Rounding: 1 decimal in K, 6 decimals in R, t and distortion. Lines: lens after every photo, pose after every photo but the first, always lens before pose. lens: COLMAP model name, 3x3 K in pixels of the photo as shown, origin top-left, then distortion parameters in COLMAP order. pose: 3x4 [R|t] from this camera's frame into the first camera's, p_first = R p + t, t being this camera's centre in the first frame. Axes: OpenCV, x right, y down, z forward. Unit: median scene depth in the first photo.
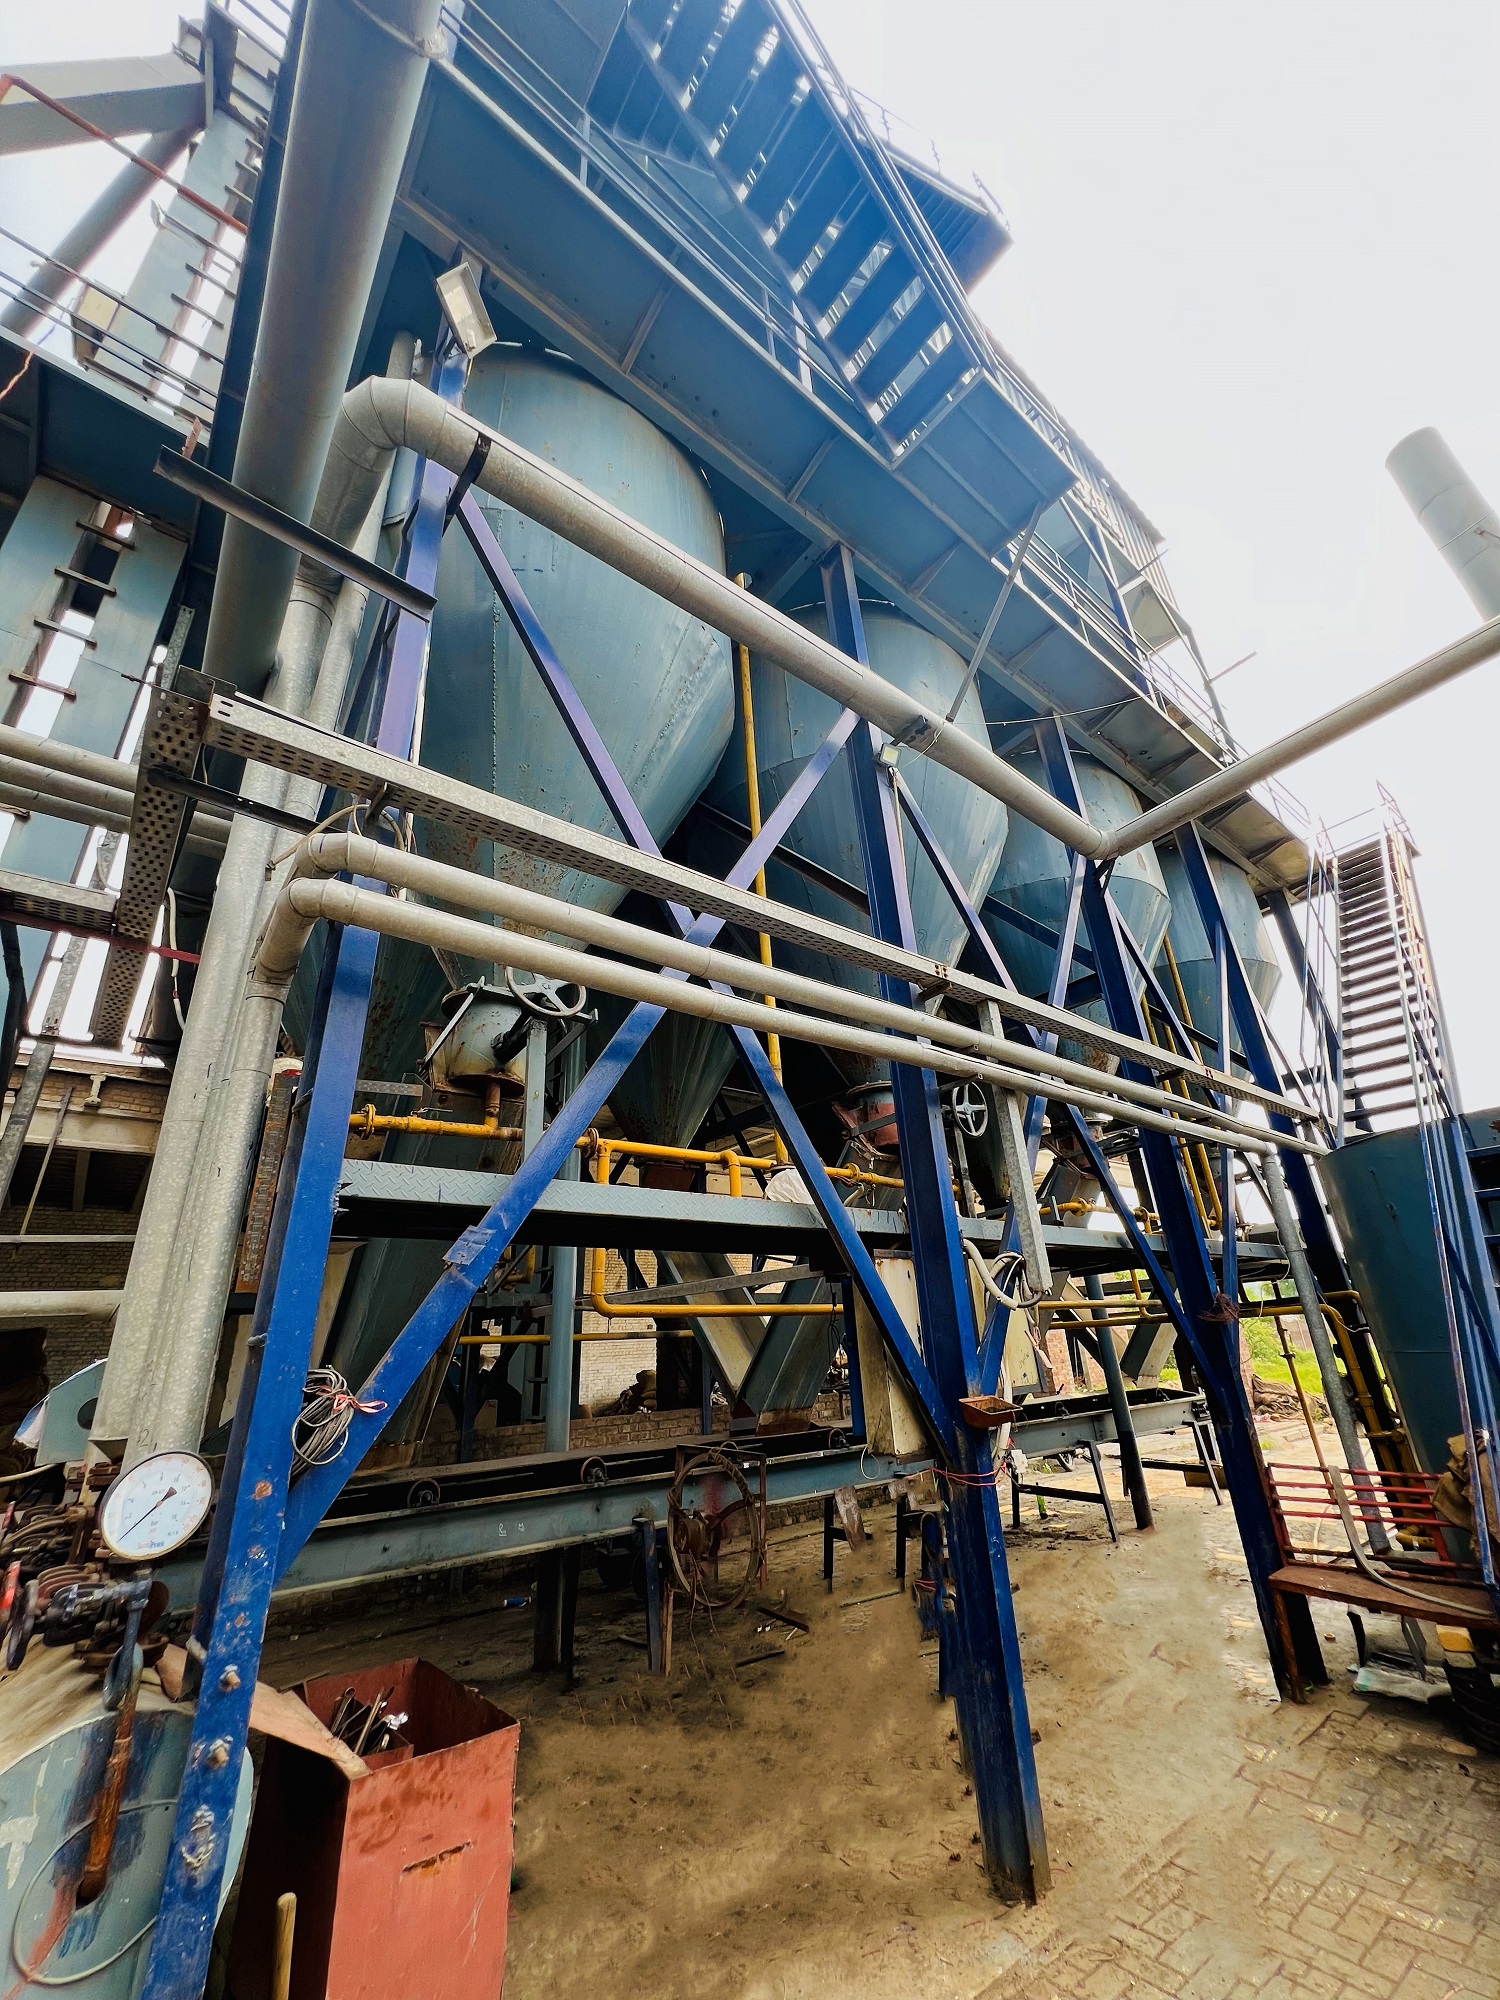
lens RADIAL K [[796.6, 0, 748.1], [0, 796.6, 998.5], [0, 0, 1]] dist [-0.005203, 0.001877]
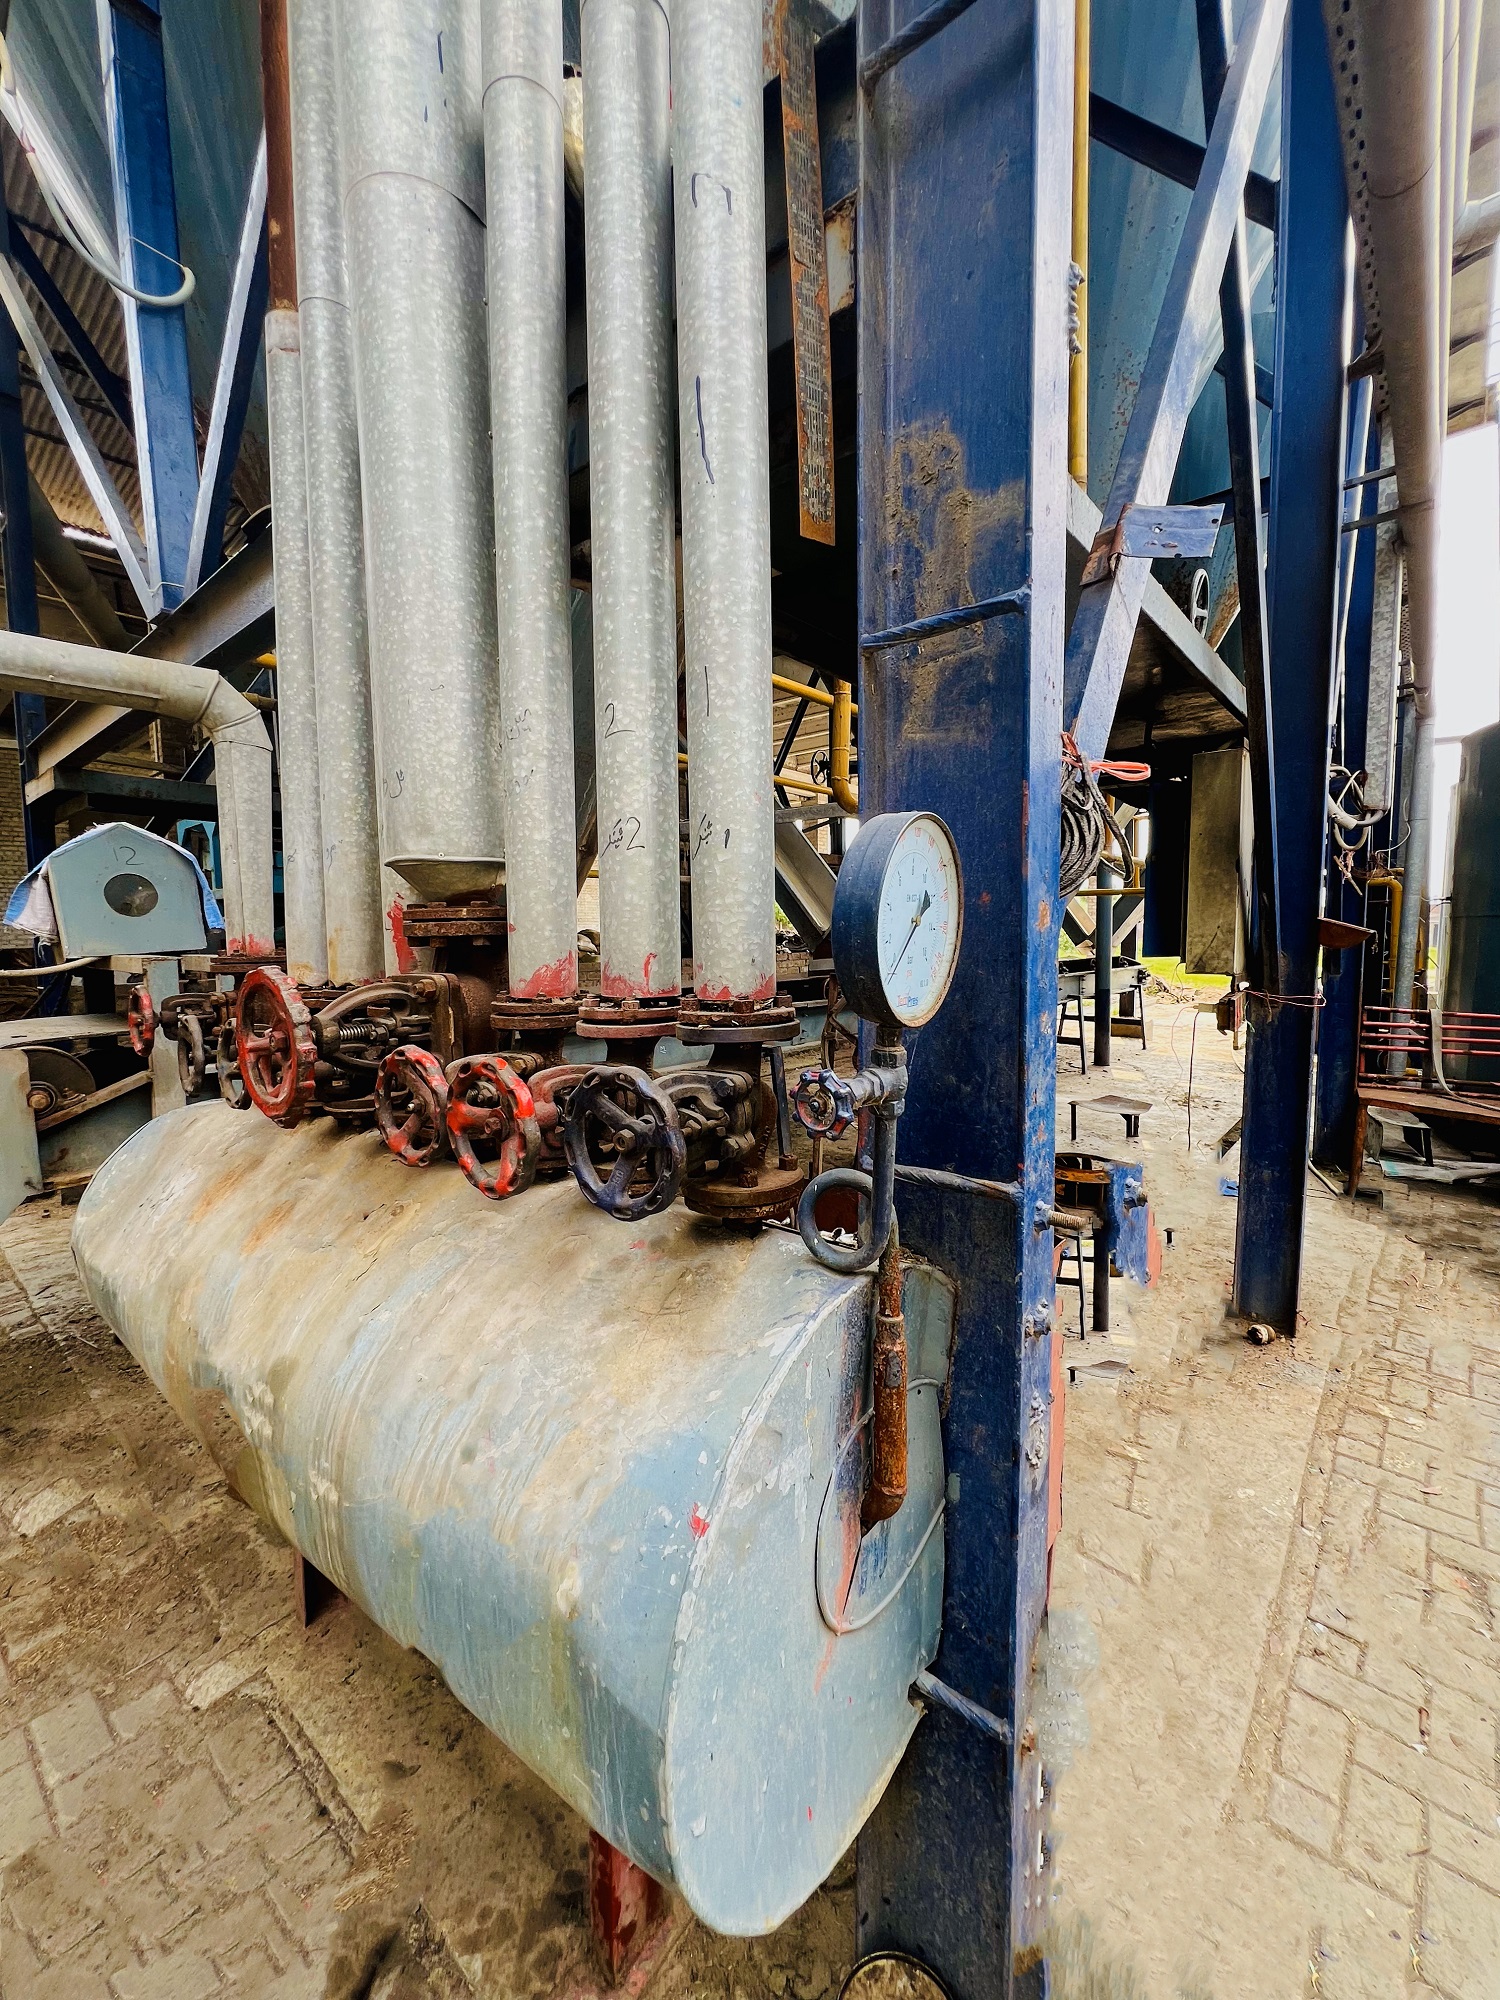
lens RADIAL K [[799.1, 0, 748.4], [0, 799.1, 996.2], [0, 0, 1]] dist [0.001030, 0.000063]
pose [[0.981474, 0.024240, 0.190057, -0.647695], [-0.111488, 0.878987, 0.463630, 0.338699], [-0.155819, -0.476230, 0.865405, 0.432460]]
